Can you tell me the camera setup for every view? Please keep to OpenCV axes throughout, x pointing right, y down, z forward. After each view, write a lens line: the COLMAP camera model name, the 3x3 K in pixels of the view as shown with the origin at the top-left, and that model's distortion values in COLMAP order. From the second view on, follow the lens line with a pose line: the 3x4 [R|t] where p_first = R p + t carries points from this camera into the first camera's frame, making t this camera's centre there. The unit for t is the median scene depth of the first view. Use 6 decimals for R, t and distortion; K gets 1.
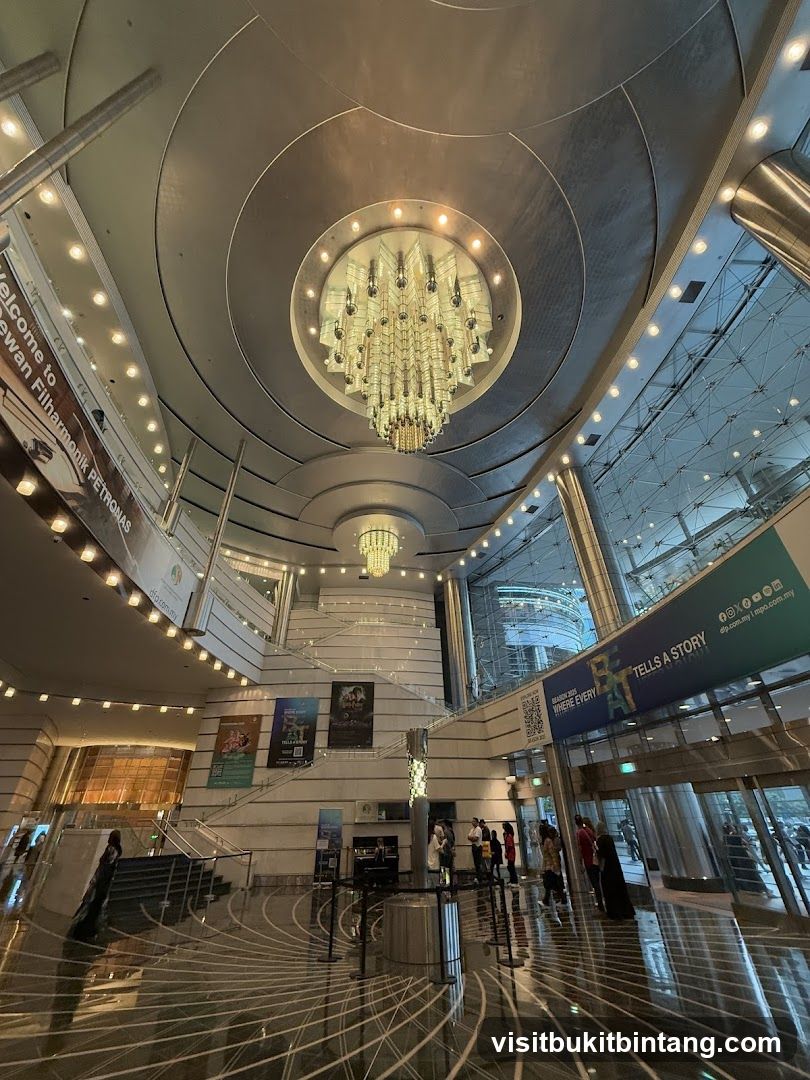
lens RADIAL K [[432.9, 0, 406.8], [0, 432.9, 537.3], [0, 0, 1]] dist [-0.000228, 0.000119]
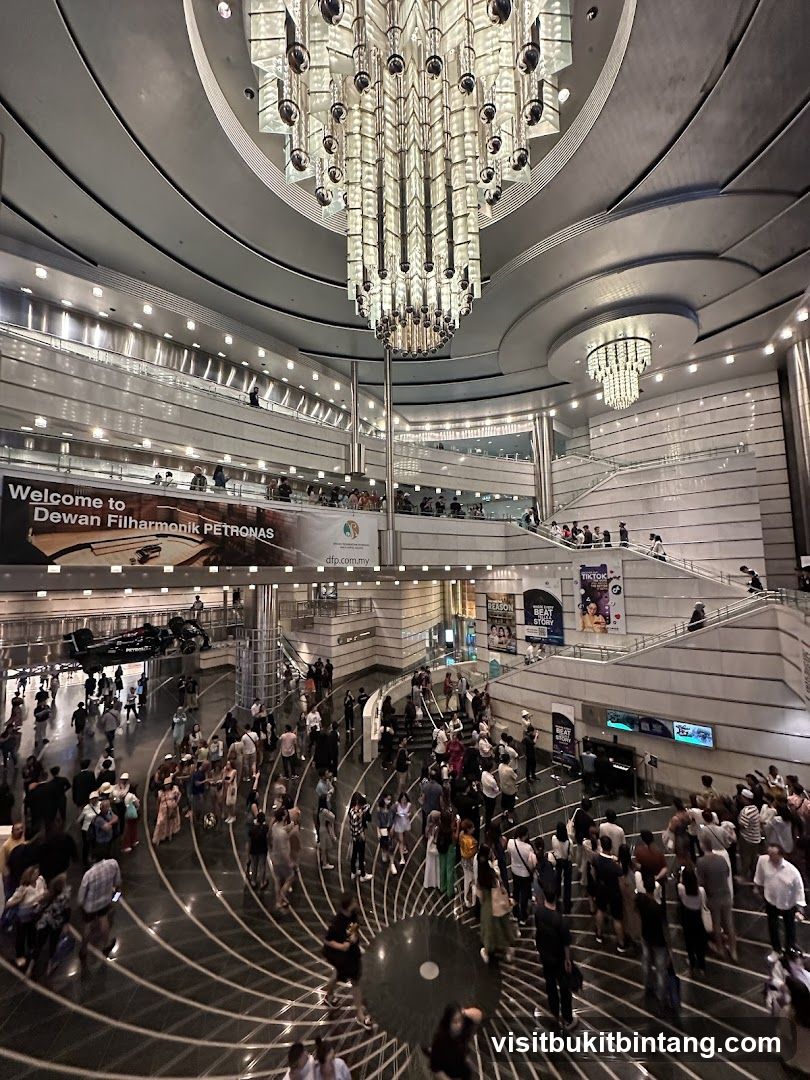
lens RADIAL K [[432.9, 0, 402.7], [0, 432.9, 541.5], [0, 0, 1]] dist [-0.000228, 0.000119]
pose [[0.621415, -0.061879, -0.781035, 0.320740], [0.440158, 0.852263, 0.282681, -0.108634], [0.648155, -0.519441, 0.556845, 0.314718]]
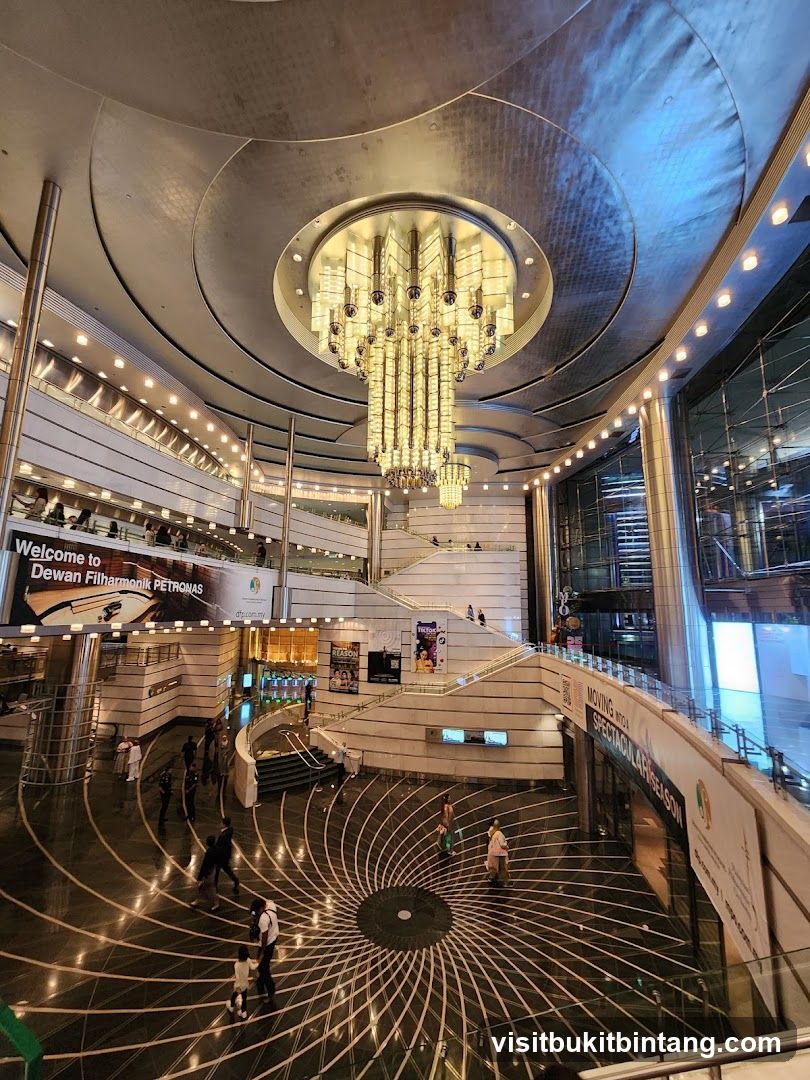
lens RADIAL K [[449.3, 0, 407.3], [0, 449.3, 542.7], [0, 0, 1]] dist [-0.001422, -0.000196]
pose [[0.948286, -0.020979, -0.316724, 0.210682], [0.150739, 0.907885, 0.391181, -0.334363], [0.279342, -0.418694, 0.864097, 0.044415]]
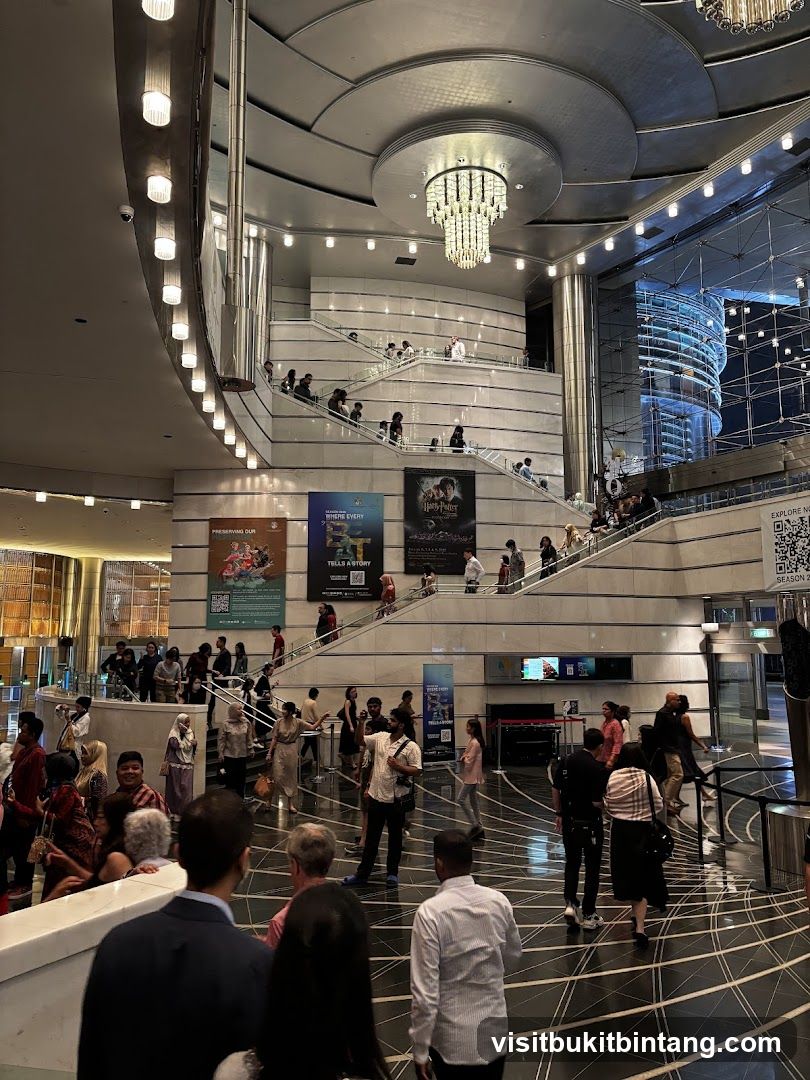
lens RADIAL K [[833.2, 0, 409.8], [0, 833.2, 534.8], [0, 0, 1]] dist [0.052142, -0.036723]
pose [[0.992700, 0.029541, 0.116939, -0.300494], [-0.076538, 0.903609, 0.421465, -0.045841], [-0.093216, -0.427338, 0.899273, -0.013032]]
